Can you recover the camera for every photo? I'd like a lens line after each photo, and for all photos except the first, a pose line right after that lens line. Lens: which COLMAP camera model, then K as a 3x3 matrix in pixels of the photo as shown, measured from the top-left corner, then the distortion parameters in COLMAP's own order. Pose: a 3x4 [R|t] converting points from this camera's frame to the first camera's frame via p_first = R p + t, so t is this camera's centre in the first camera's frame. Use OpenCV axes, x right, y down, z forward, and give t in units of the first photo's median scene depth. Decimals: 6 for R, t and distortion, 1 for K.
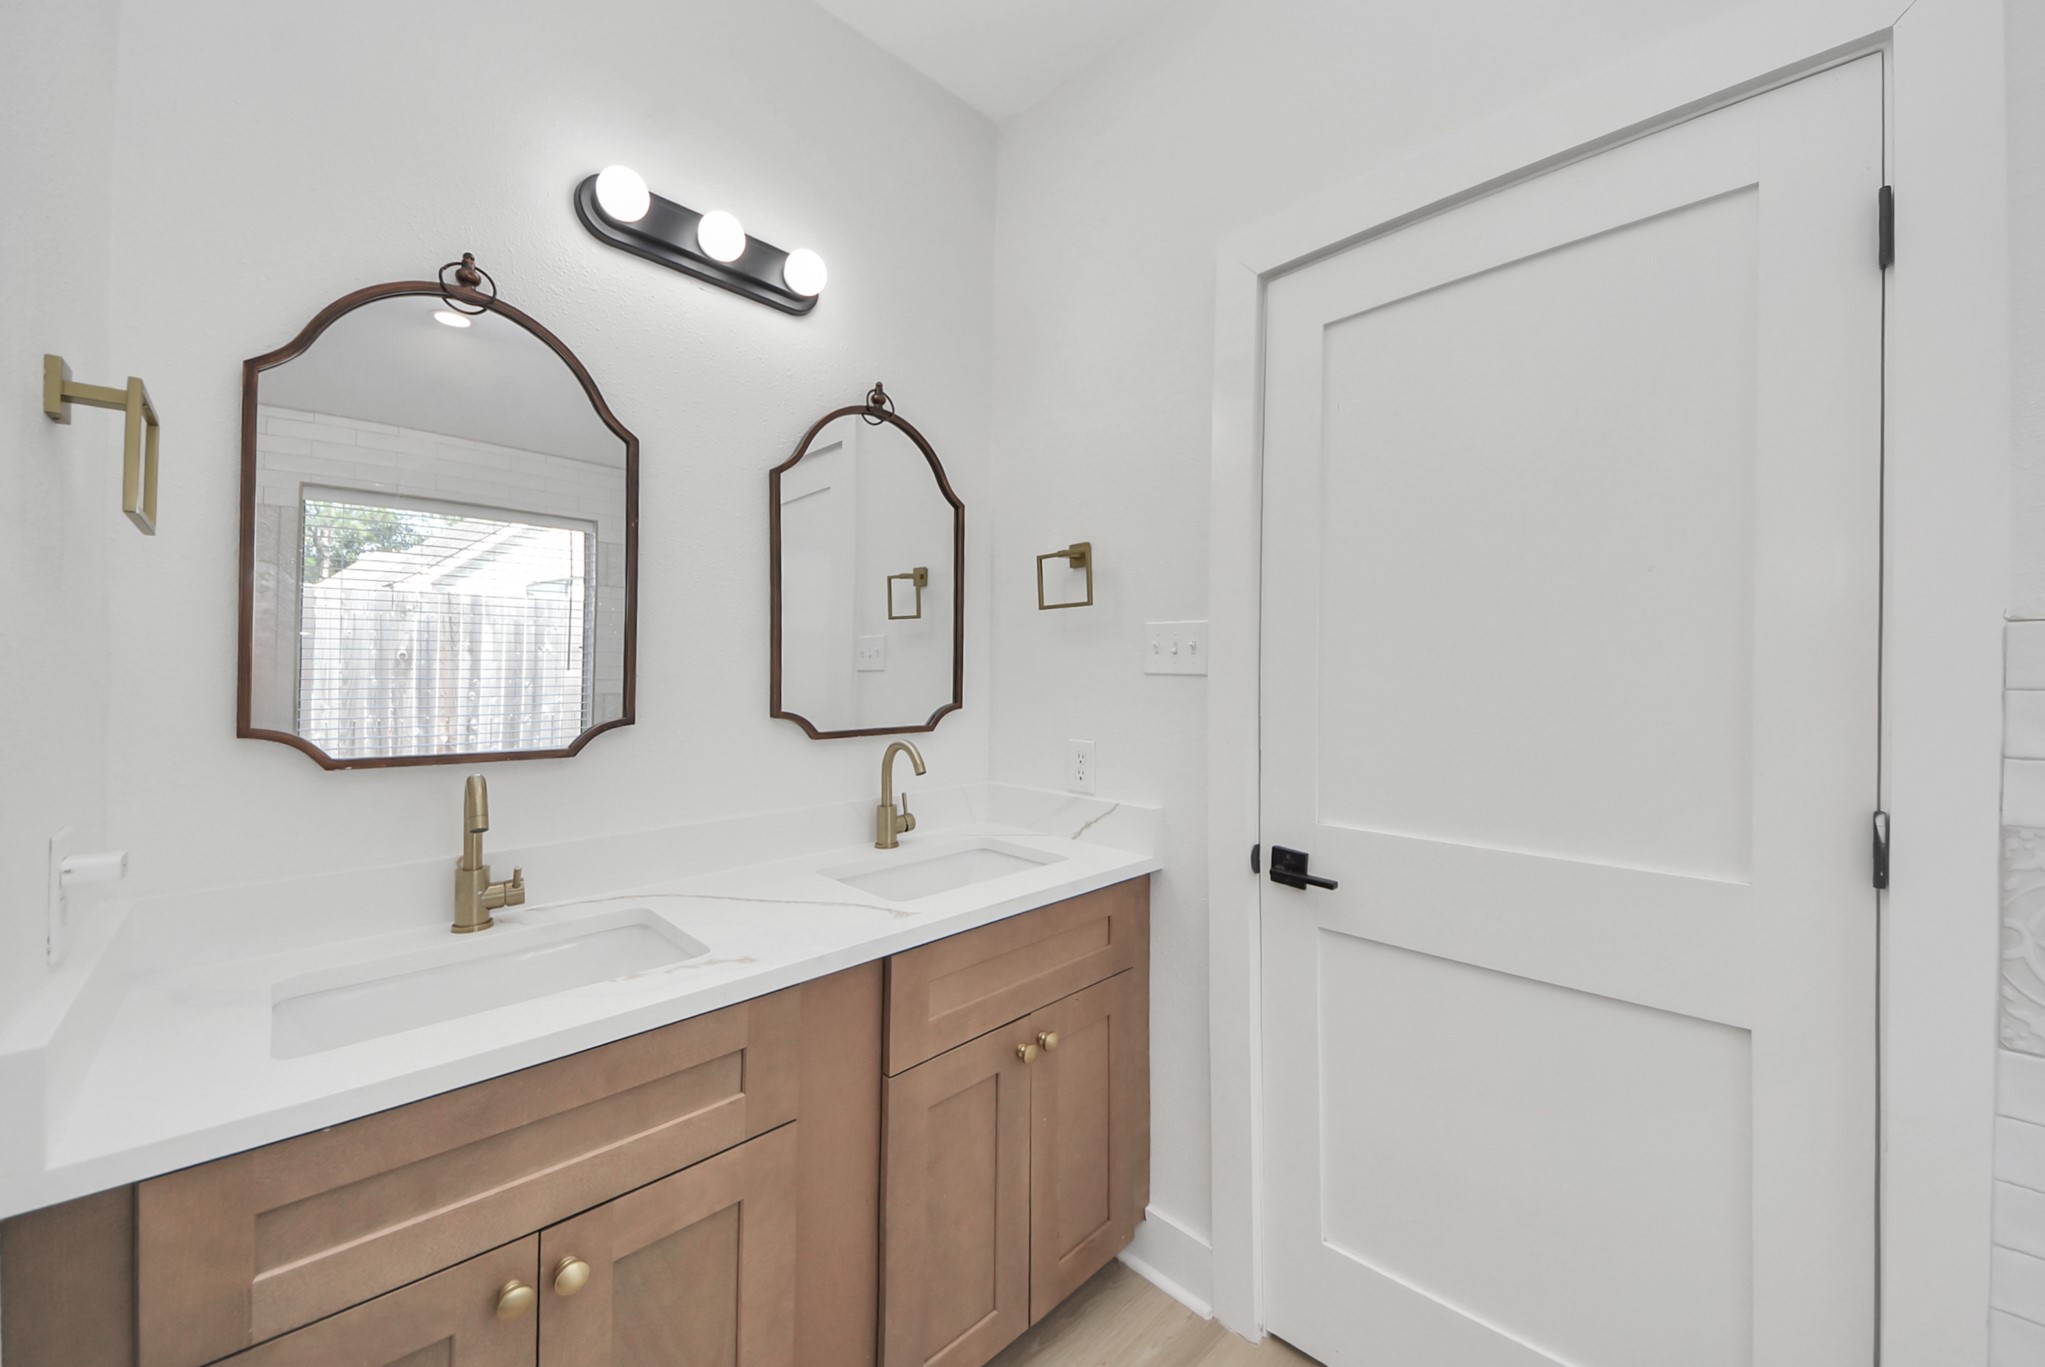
lens RADIAL K [[758.6, 0, 1023.5], [0, 758.6, 723.0], [0, 0, 1]] dist [-0.021977, -0.000099]
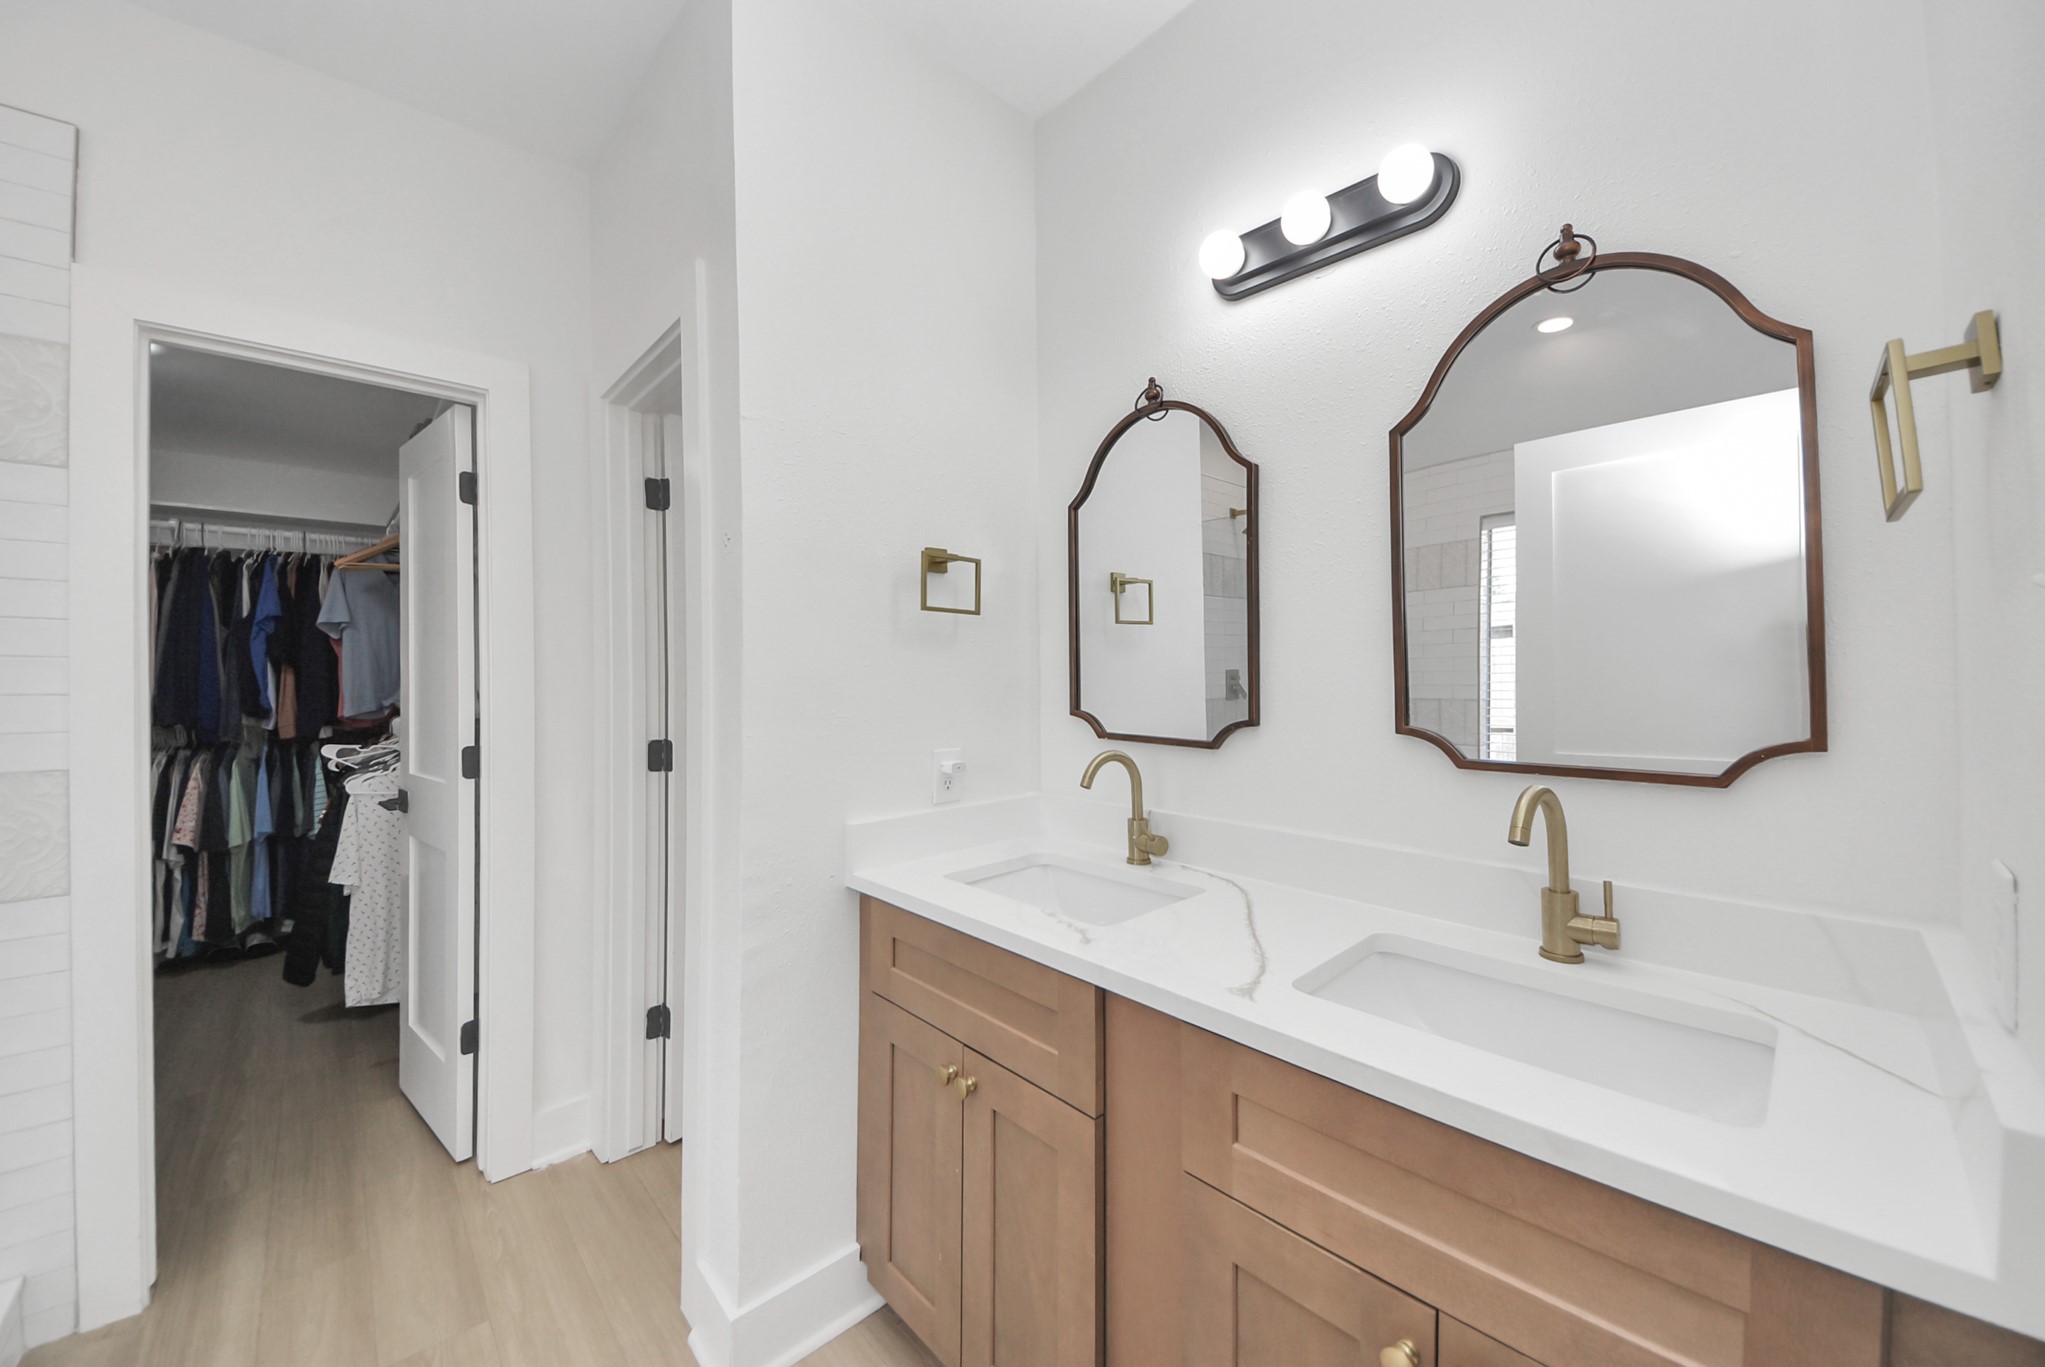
lens RADIAL K [[741.7, 0, 1038.0], [0, 741.7, 687.4], [0, 0, 1]] dist [-0.000665, -0.000284]
pose [[-0.021111, 0.000686, -0.999777, 0.559166], [-0.067054, 0.997747, 0.002101, -0.037445], [0.997526, 0.067083, -0.021017, 0.739972]]
